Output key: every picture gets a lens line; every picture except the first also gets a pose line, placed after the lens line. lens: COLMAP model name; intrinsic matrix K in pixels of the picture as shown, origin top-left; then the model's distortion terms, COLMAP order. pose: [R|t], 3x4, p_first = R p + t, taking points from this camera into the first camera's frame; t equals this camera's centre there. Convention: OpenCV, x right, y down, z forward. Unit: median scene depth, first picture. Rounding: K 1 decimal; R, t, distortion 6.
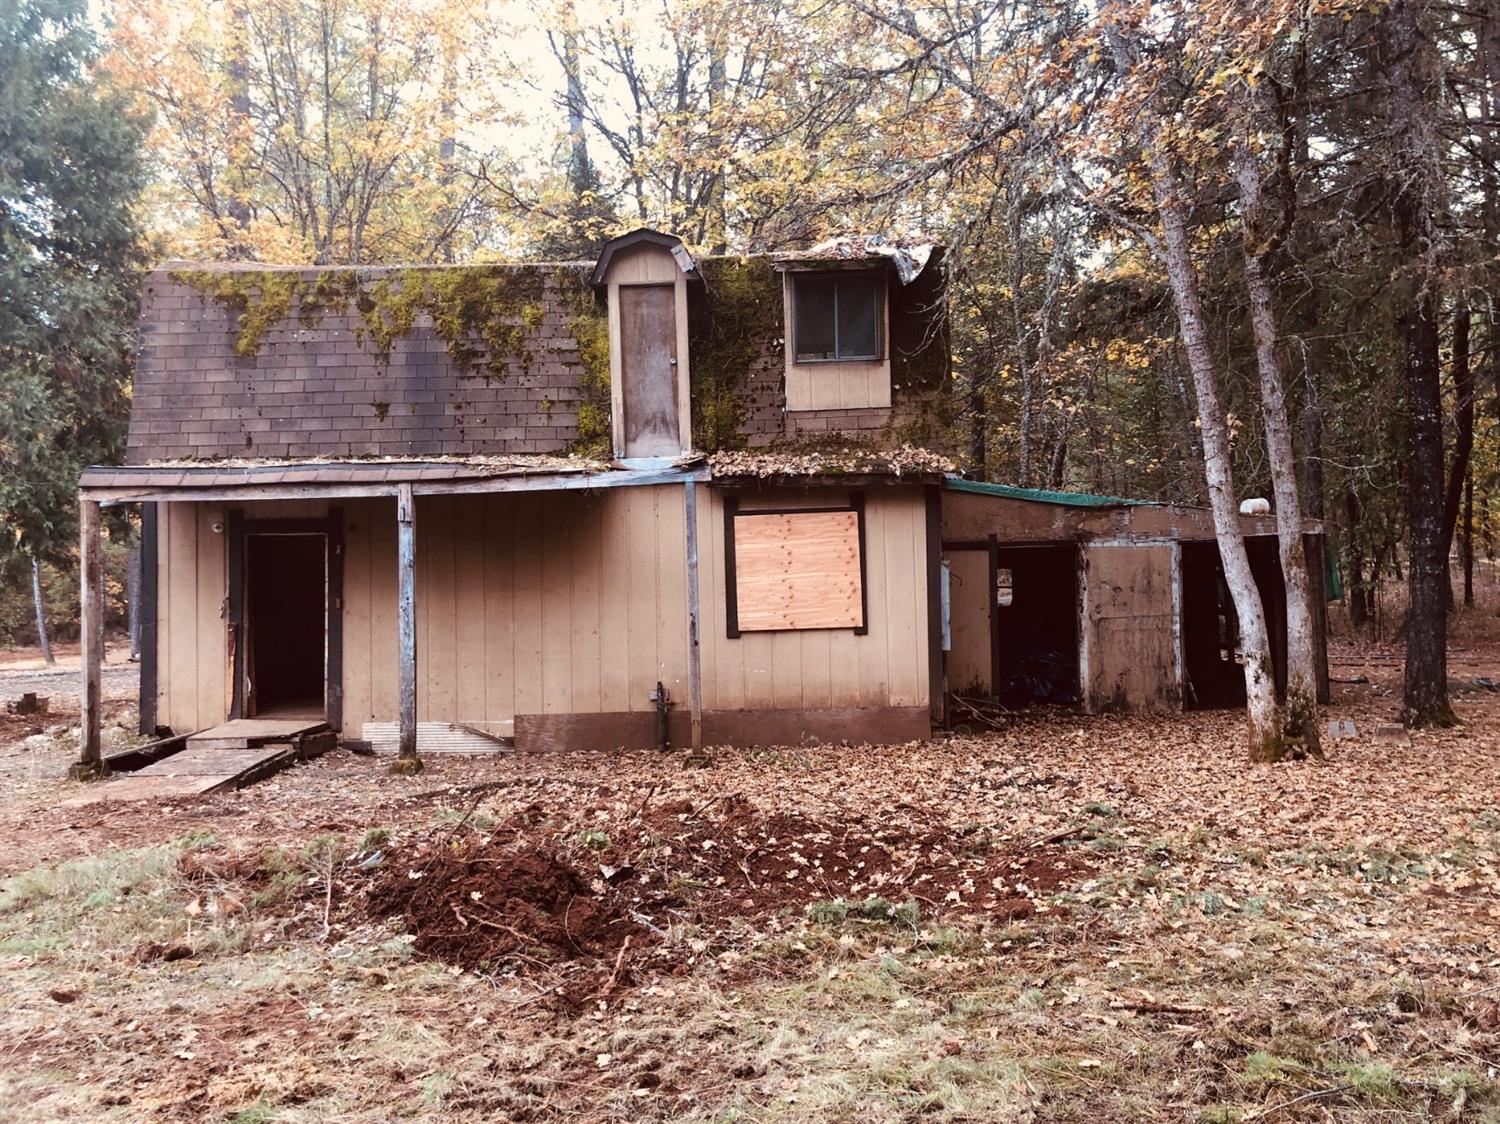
lens RADIAL K [[1234.2, 0, 746.5], [0, 1234.2, 555.5], [0, 0, 1]] dist [0.041864, -0.031161]
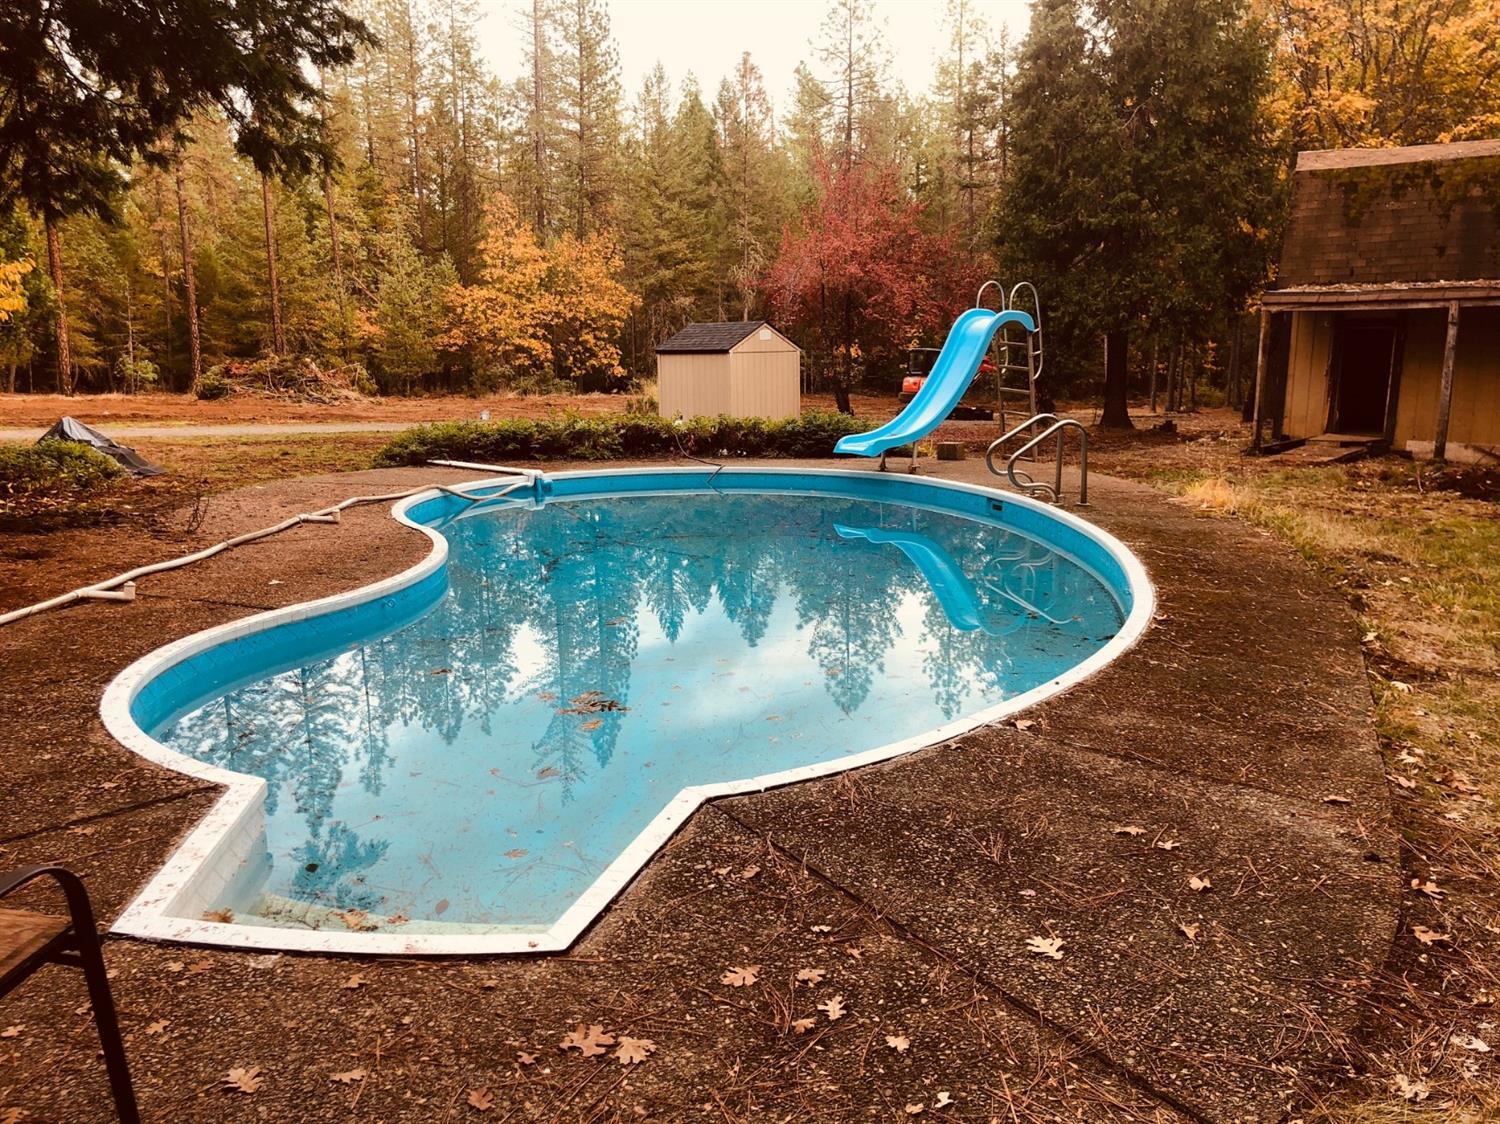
lens RADIAL K [[1234.2, 0, 736.2], [0, 1234.2, 551.6], [0, 0, 1]] dist [0.041864, -0.031161]
pose [[0.737642, 0.129882, -0.662582, 0.177444], [-0.008371, 0.983008, 0.183374, -0.023064], [0.675141, -0.129718, 0.726195, -0.950628]]
